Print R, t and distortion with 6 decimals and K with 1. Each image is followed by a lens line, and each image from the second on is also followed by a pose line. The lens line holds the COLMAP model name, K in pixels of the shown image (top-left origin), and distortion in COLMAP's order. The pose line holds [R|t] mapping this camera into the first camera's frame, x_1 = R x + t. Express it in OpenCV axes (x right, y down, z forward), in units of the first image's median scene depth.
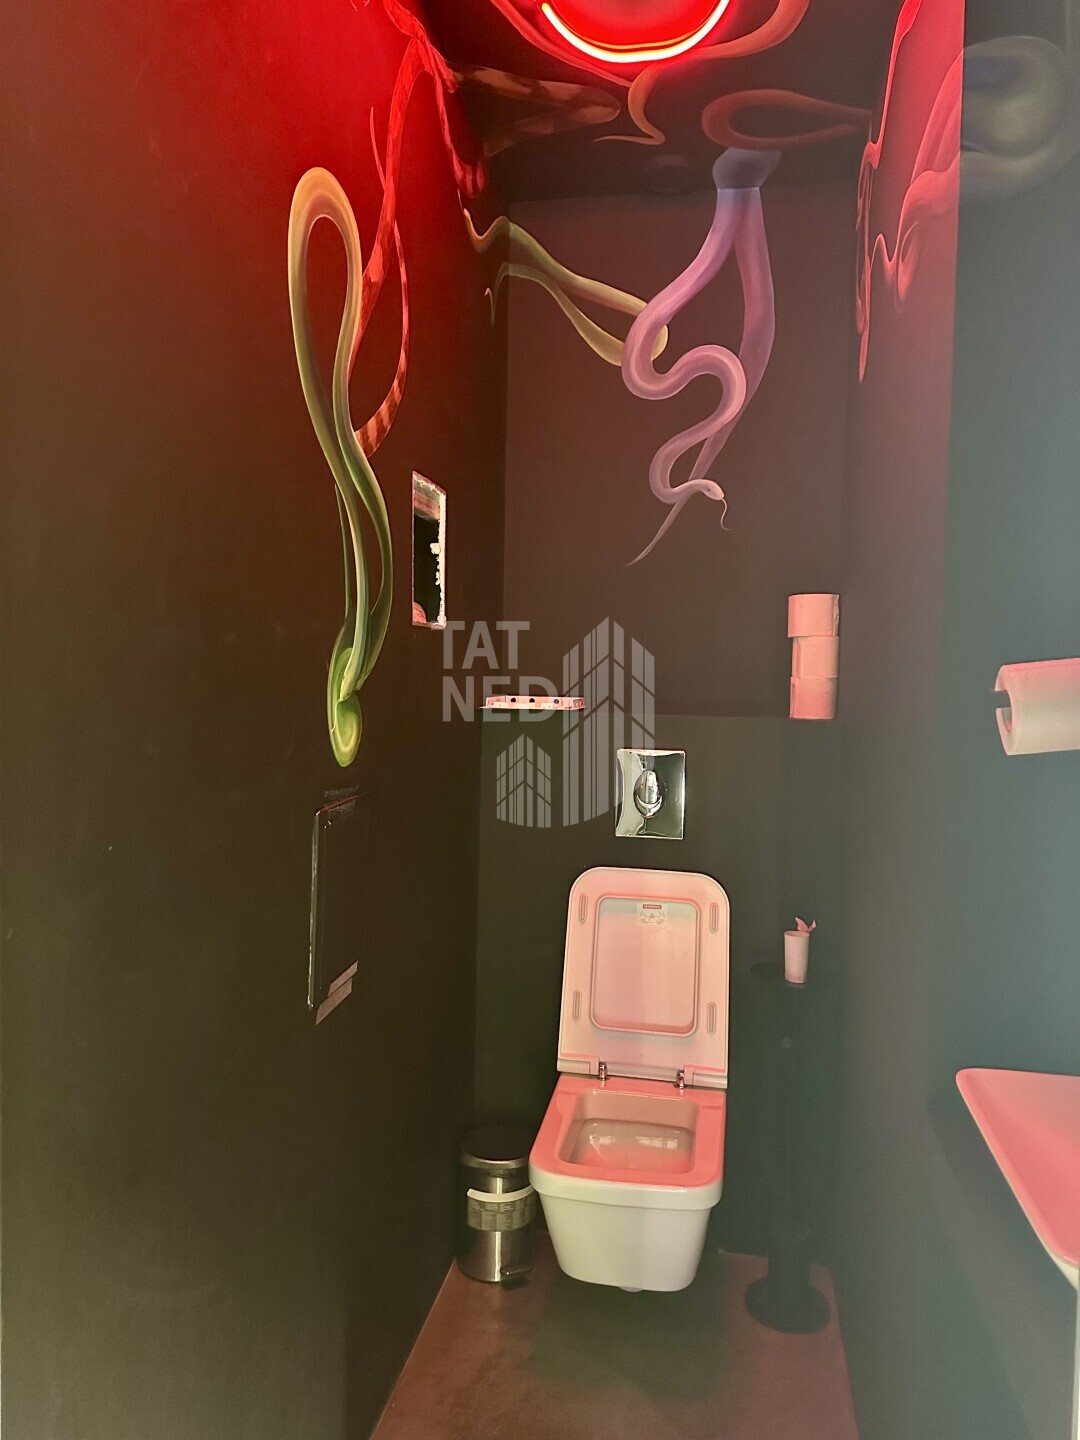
lens RADIAL K [[1009.4, 0, 540.0], [0, 1009.4, 720.0], [0, 0, 1]] dist [0.183916, -0.341375]
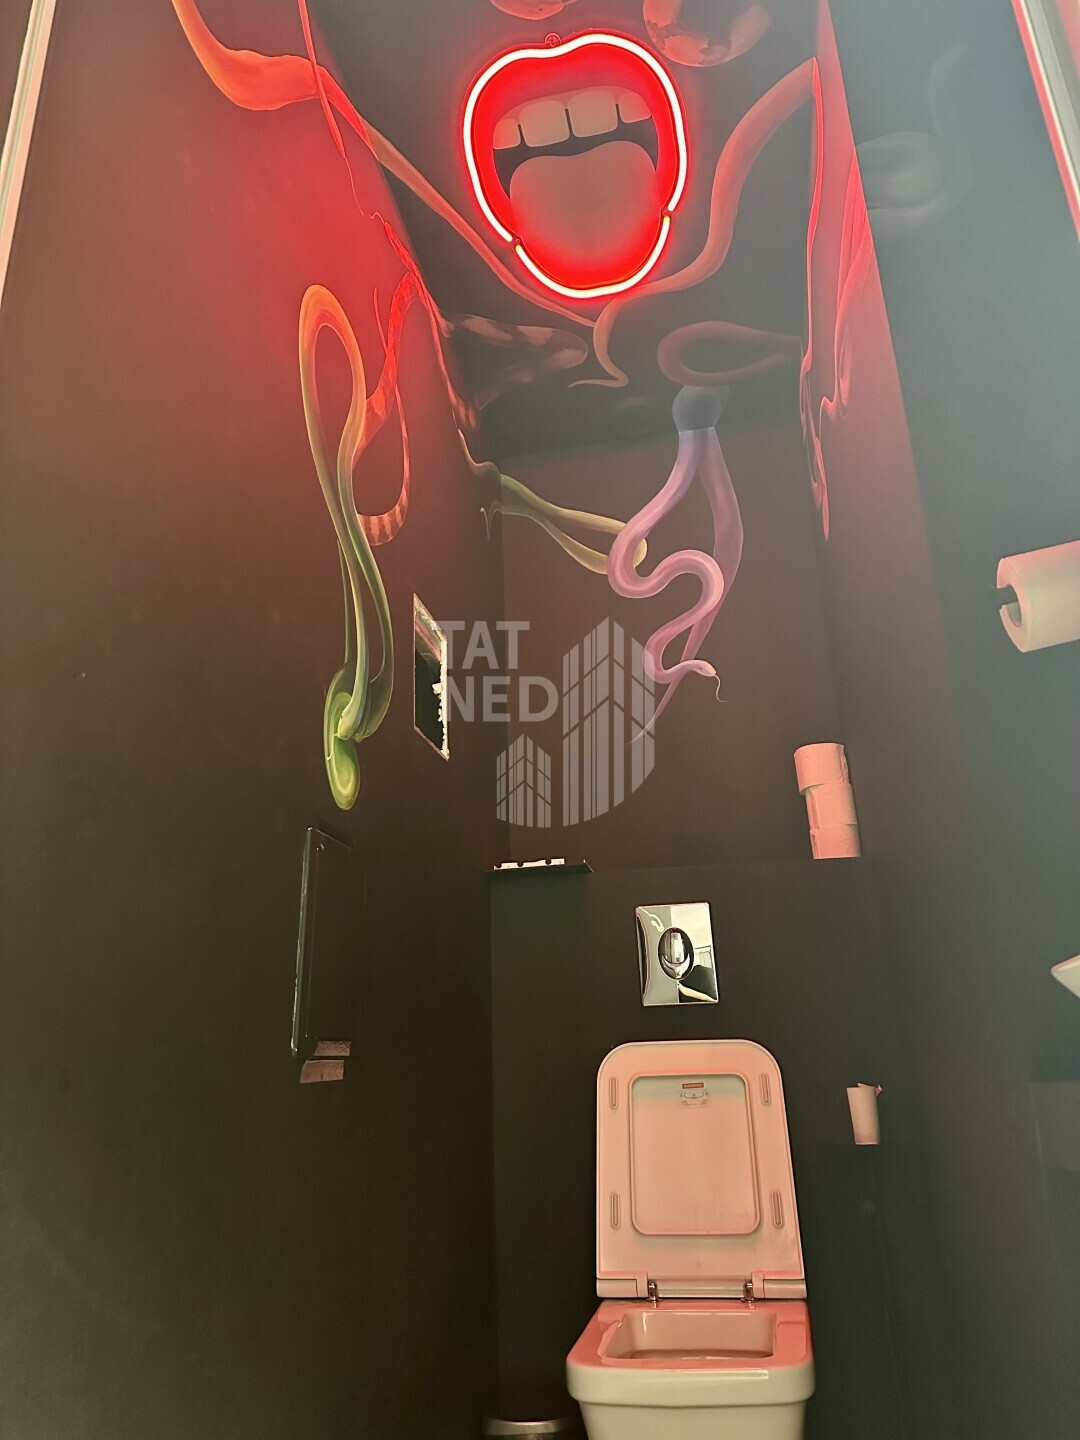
lens RADIAL K [[1009.4, 0, 540.0], [0, 1009.4, 720.0], [0, 0, 1]] dist [0.183916, -0.341375]
pose [[0.998277, -0.058675, -0.000470, -0.001293], [0.053979, 0.921460, -0.384704, 0.237199], [0.023006, 0.384016, 0.923040, 0.068527]]
